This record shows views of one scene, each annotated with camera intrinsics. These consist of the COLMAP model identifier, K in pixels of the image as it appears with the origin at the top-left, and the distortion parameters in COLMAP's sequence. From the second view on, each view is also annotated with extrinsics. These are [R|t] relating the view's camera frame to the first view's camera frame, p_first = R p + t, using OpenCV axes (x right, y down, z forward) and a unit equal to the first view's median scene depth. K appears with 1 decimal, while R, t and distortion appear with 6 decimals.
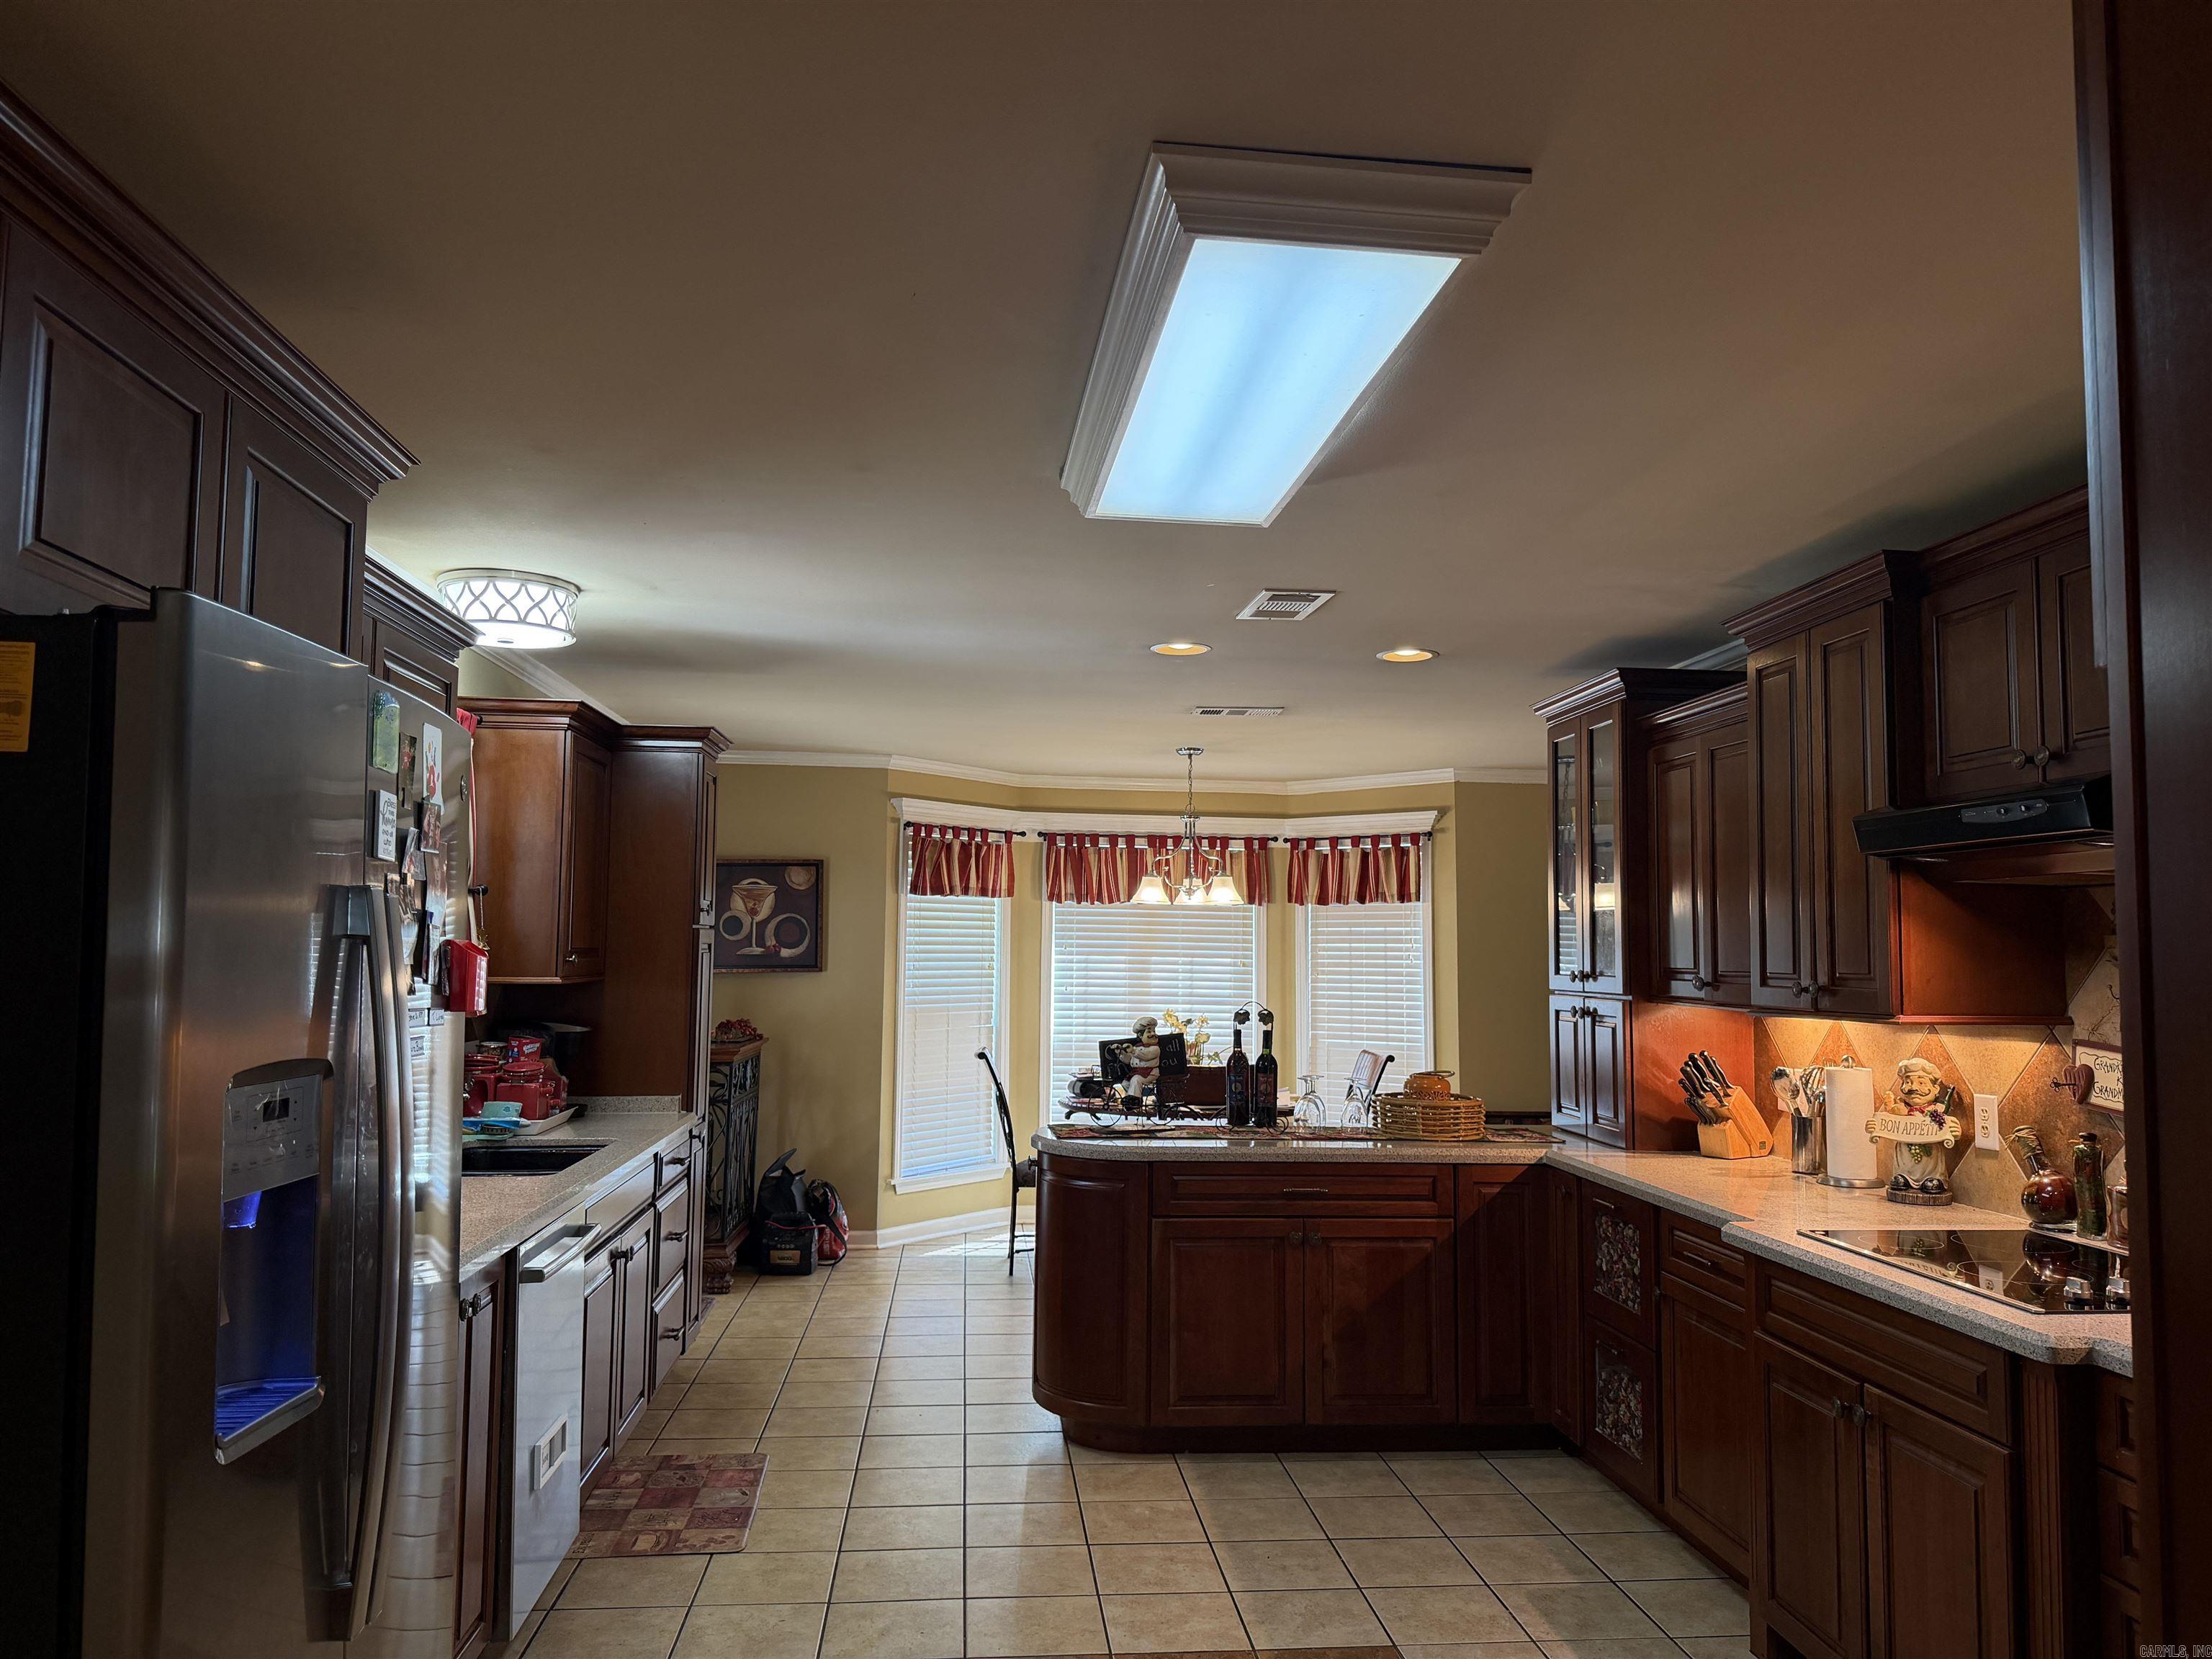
lens RADIAL K [[1548.1, 0, 1104.1], [0, 1548.1, 830.3], [0, 0, 1]] dist [0.055773, -0.075969]
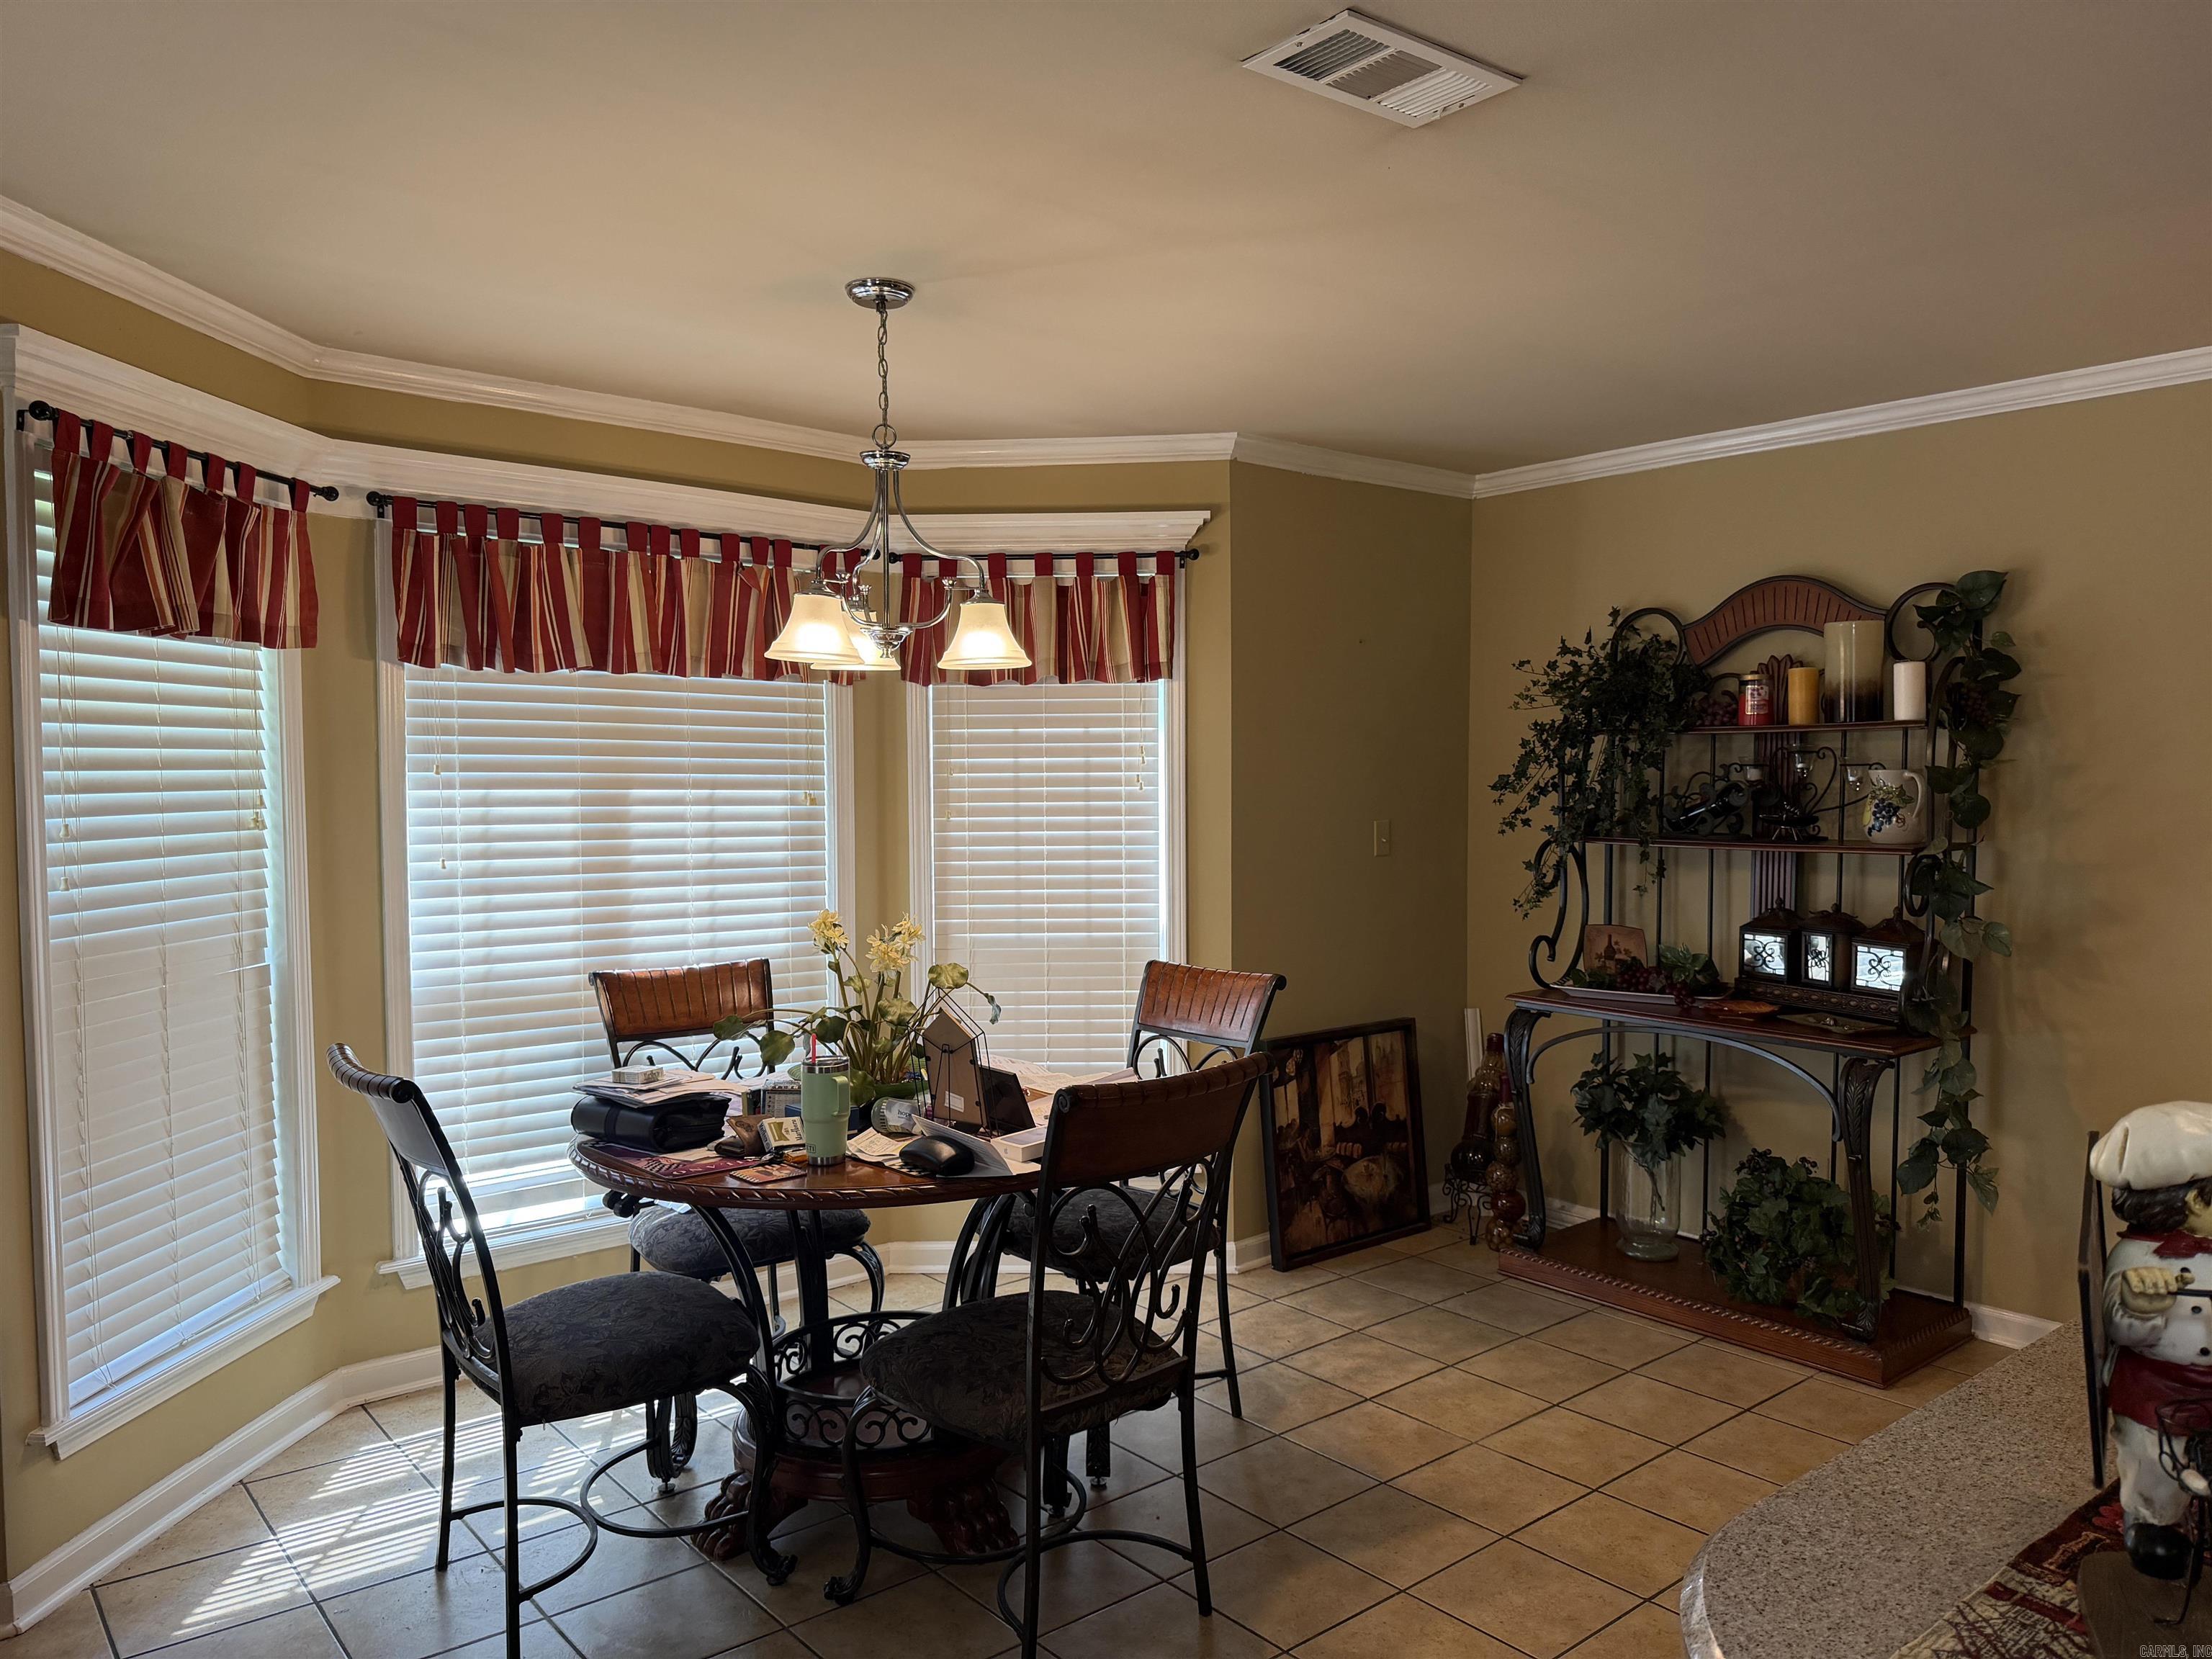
lens RADIAL K [[1548.1, 0, 1124.6], [0, 1548.1, 863.9], [0, 0, 1]] dist [0.055773, -0.075969]
pose [[0.819206, -0.047967, 0.571491, -0.129888], [-0.033448, 0.990804, 0.131107, 0.040669], [-0.572524, -0.126519, 0.810068, 0.577161]]
